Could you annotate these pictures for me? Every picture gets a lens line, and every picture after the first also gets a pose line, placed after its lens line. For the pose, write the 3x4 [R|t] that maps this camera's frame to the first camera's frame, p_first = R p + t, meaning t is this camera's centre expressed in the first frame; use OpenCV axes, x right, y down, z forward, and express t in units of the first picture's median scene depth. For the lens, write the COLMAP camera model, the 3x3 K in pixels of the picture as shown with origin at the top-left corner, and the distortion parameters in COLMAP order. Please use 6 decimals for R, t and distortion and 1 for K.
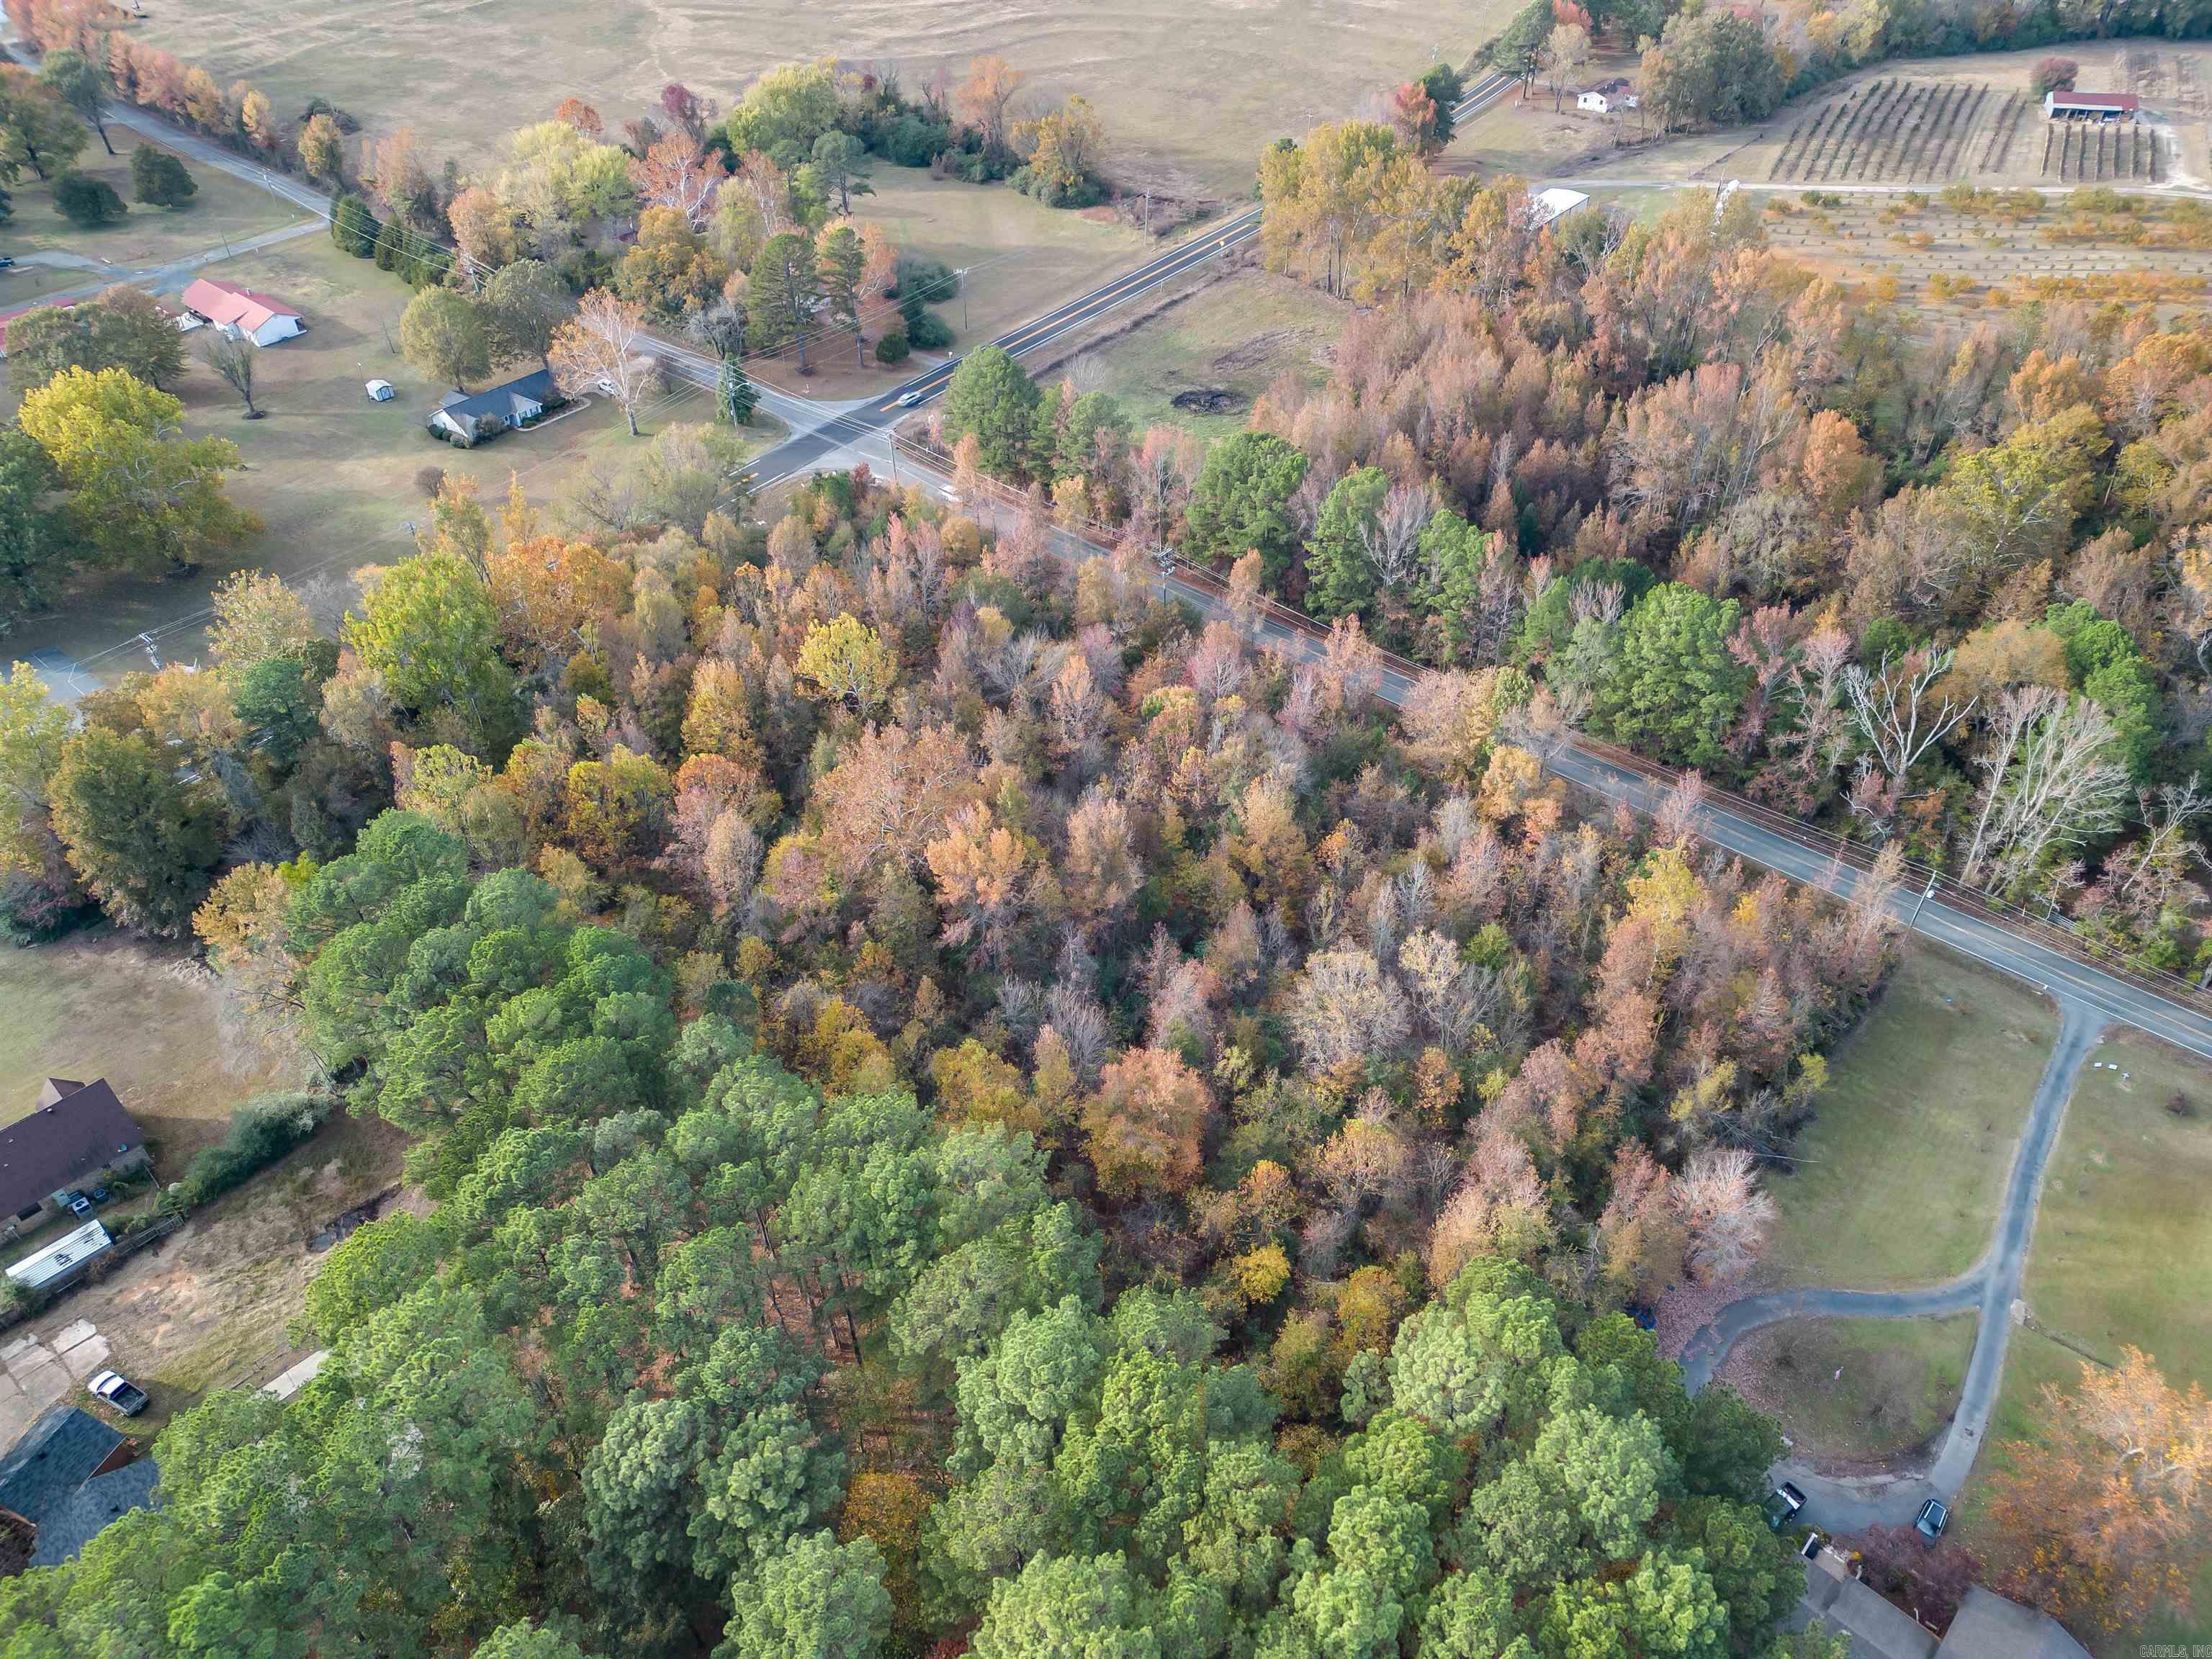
lens RADIAL K [[1533.1, 0, 1106.0], [0, 1533.1, 829.5], [0, 0, 1]] dist [0.044987, -0.040285]
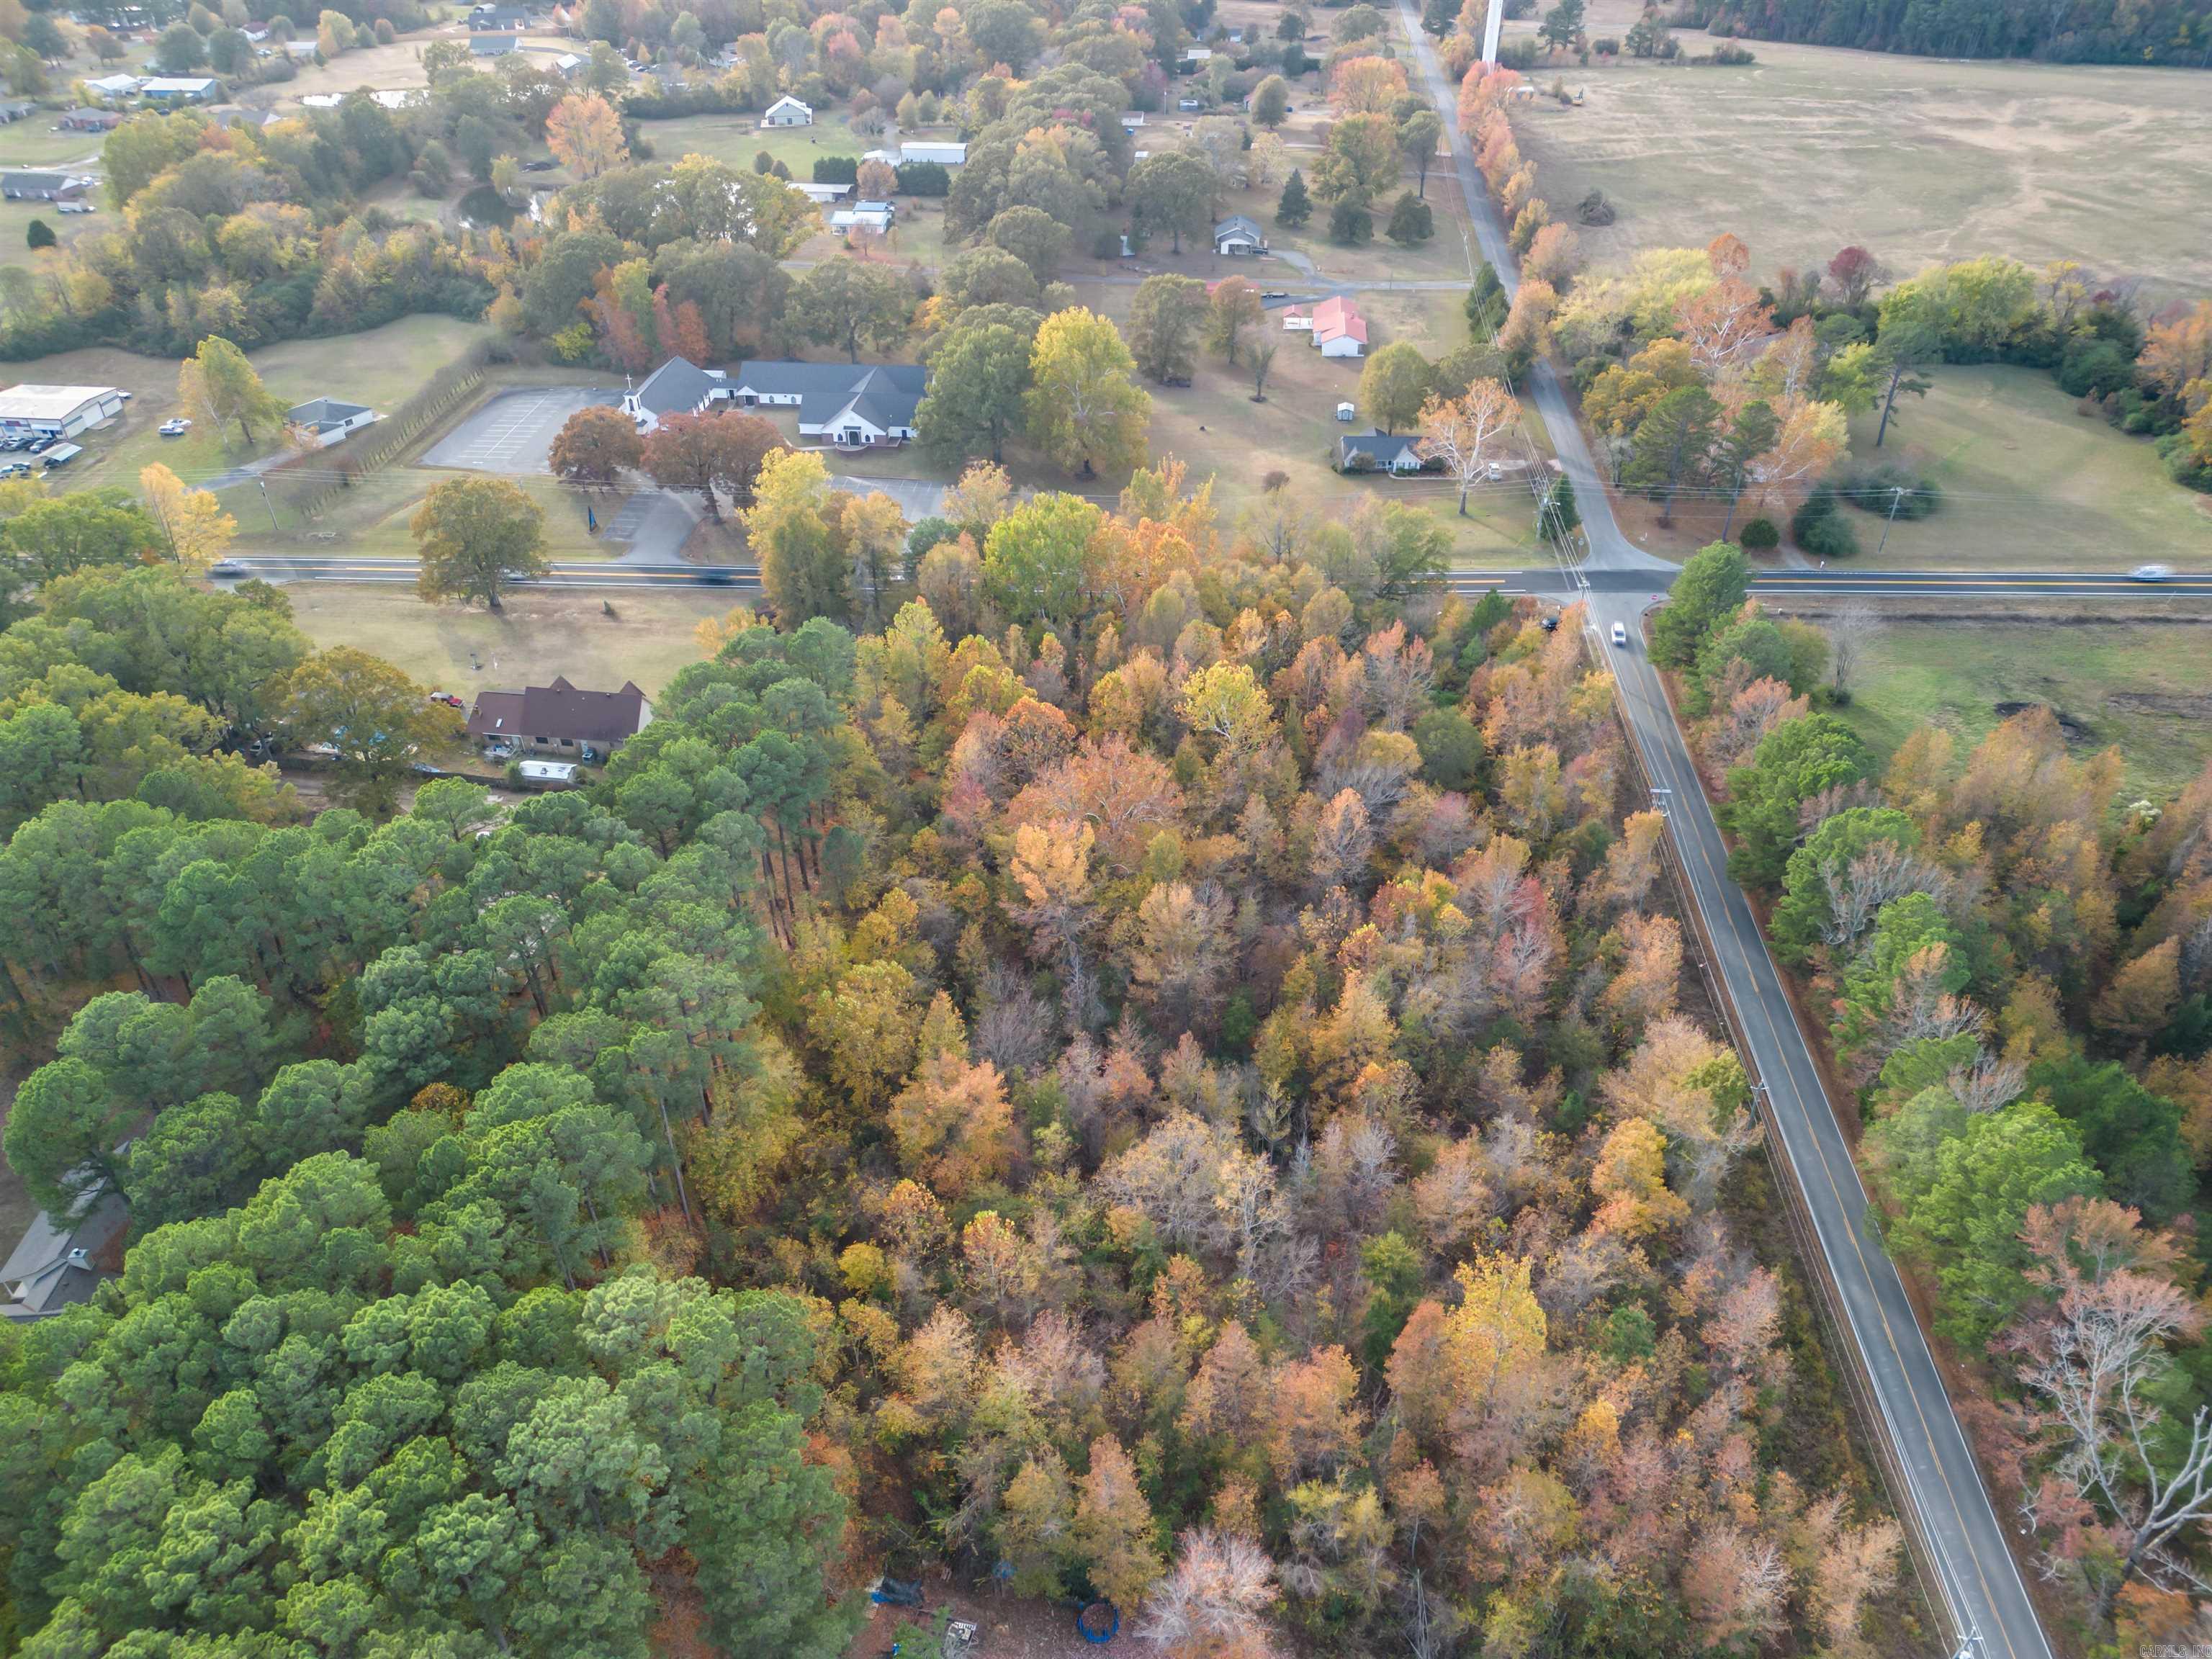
lens RADIAL K [[1533.1, 0, 1106.0], [0, 1533.1, 829.5], [0, 0, 1]] dist [0.044987, -0.040285]
pose [[0.581169, 0.477138, -0.659228, 0.371606], [-0.520276, 0.840749, 0.149850, -0.105585], [0.625744, 0.255892, 0.736860, 0.116817]]
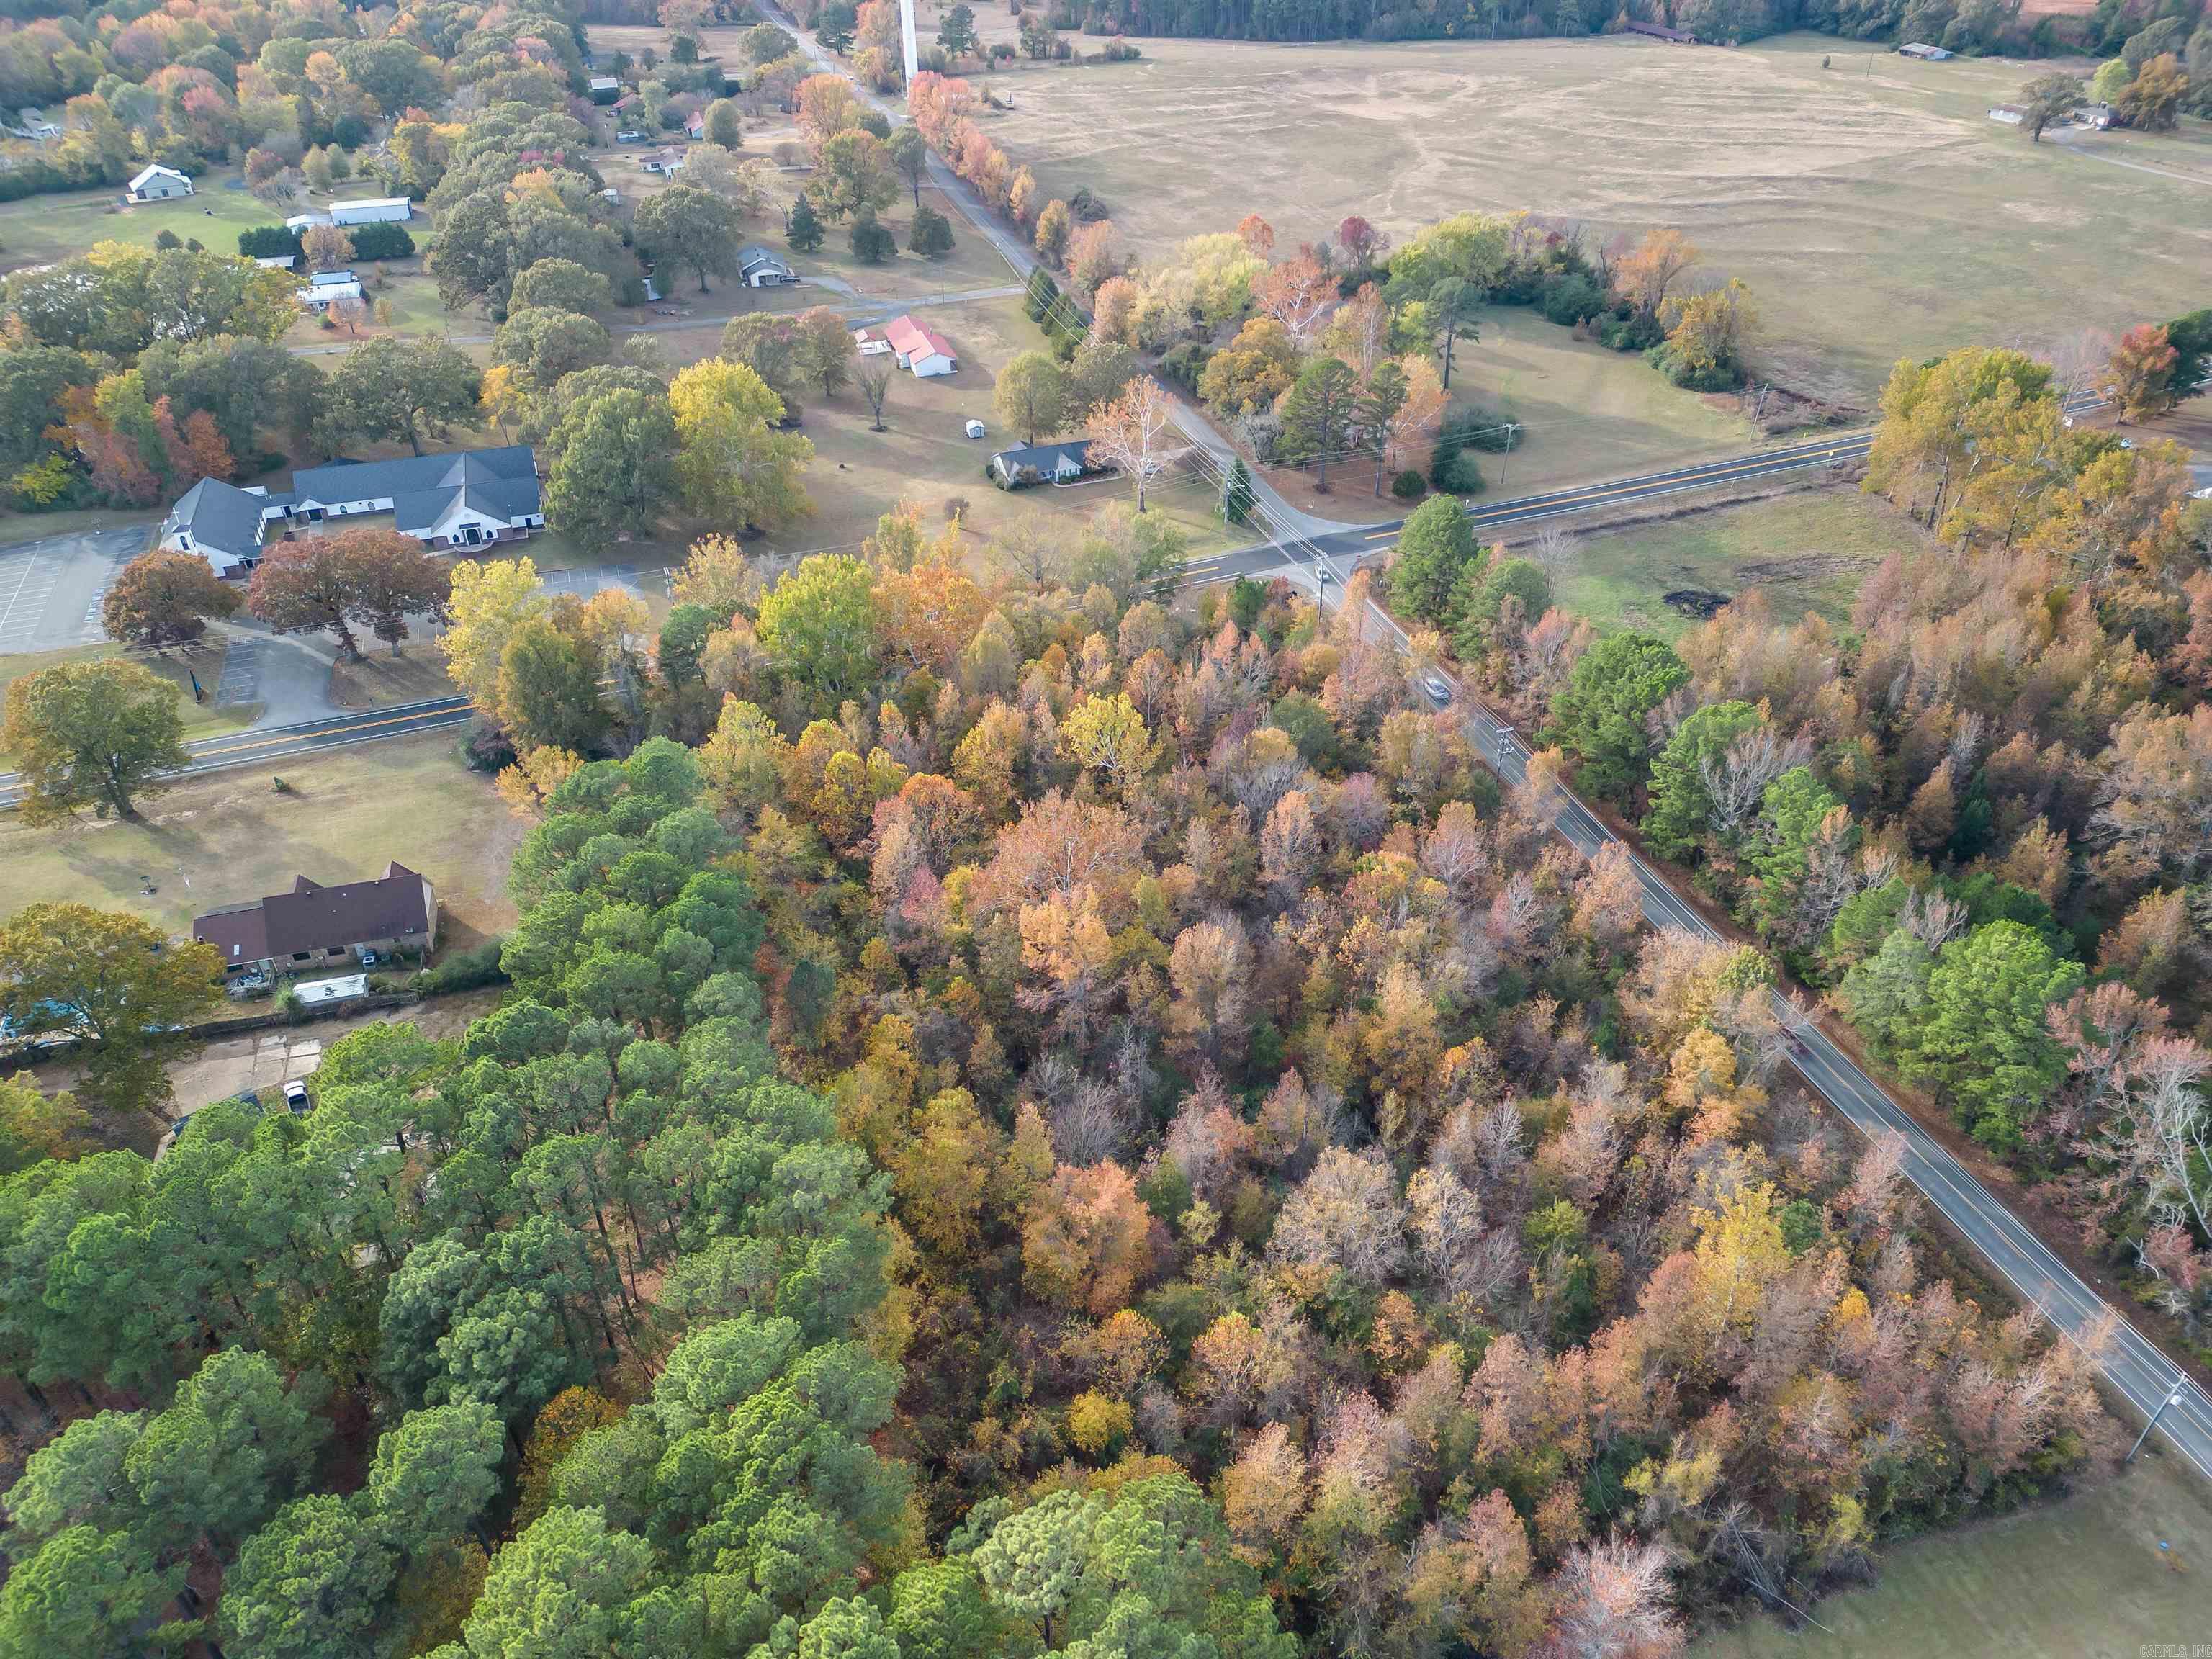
lens RADIAL K [[1533.1, 0, 1106.0], [0, 1533.1, 829.5], [0, 0, 1]] dist [0.044987, -0.040285]
pose [[0.860052, 0.298428, -0.413826, 0.196168], [-0.329157, 0.944270, -0.003130, -0.030946], [0.389829, 0.138905, 0.910351, 0.032477]]
